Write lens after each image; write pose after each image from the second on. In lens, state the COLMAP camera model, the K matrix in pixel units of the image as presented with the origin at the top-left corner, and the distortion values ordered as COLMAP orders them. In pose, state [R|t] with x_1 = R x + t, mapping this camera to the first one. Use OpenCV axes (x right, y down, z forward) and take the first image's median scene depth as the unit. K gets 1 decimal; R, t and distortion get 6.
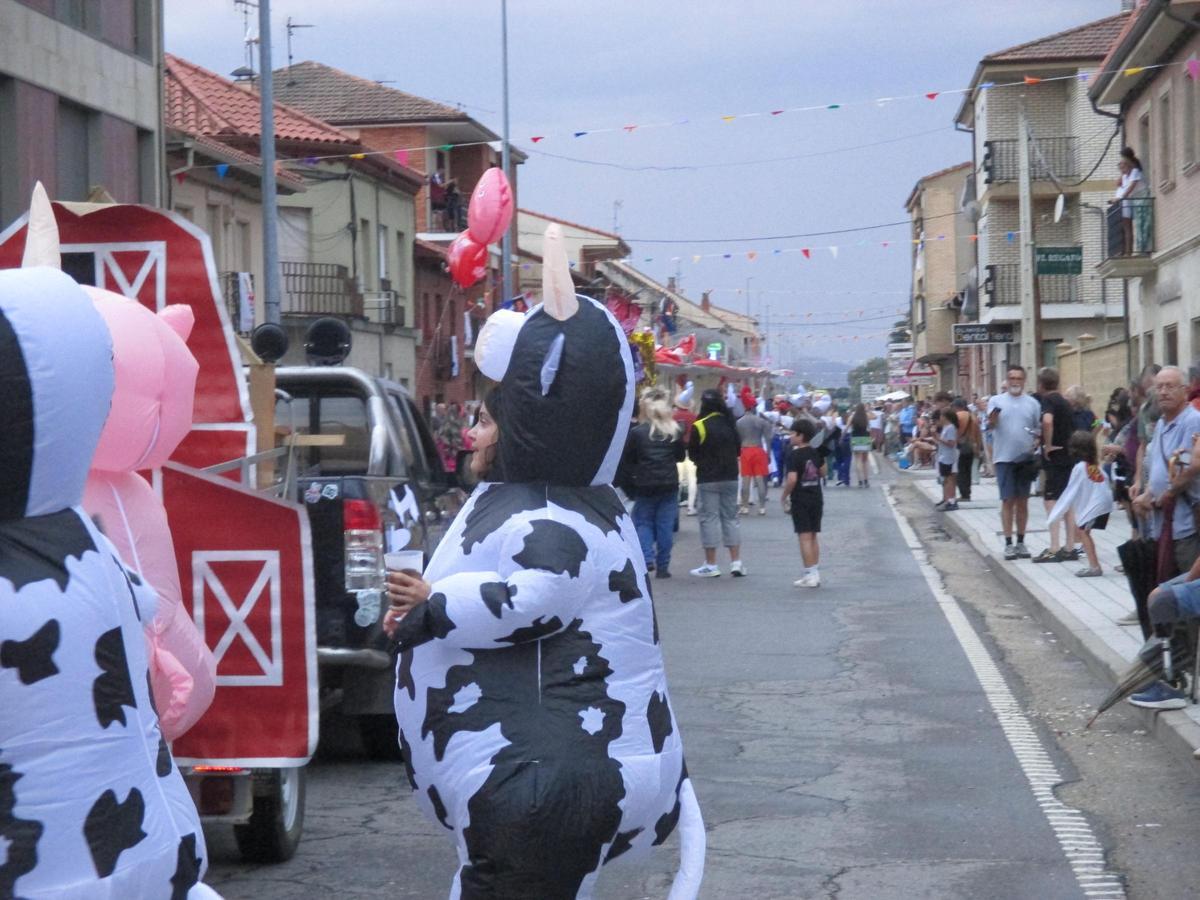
lens RADIAL K [[2976.8, 0, 542.7], [0, 2976.8, 393.3], [0, 0, 1]] dist [0.077621, 0.000000]
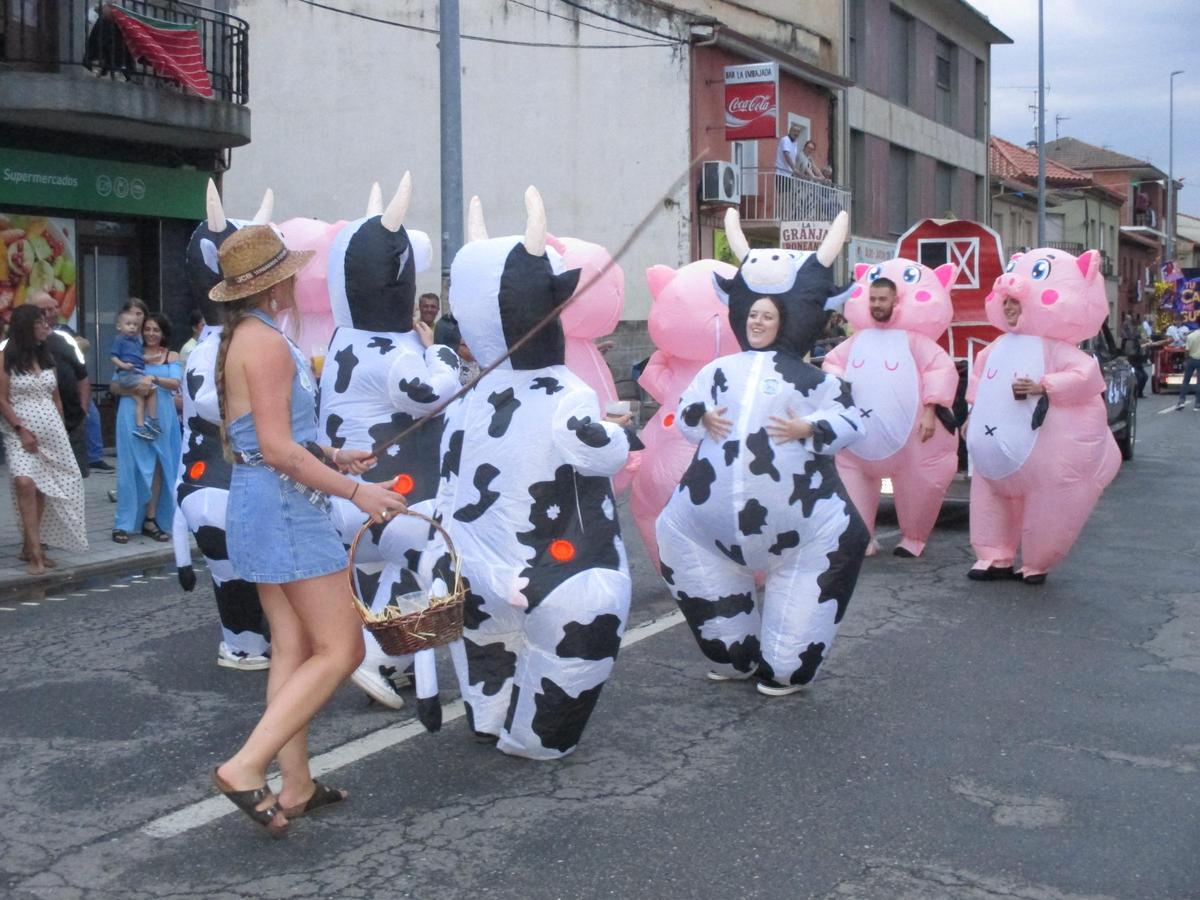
lens RADIAL K [[1716.7, 0, 622.0], [0, 1716.7, 433.4], [0, 0, 1]] dist [-0.092615, 0.000000]
pose [[0.940908, 0.035995, -0.336744, 0.030244], [-0.011320, 0.997123, 0.074954, 0.000749], [0.338473, -0.066713, 0.938608, -0.153528]]
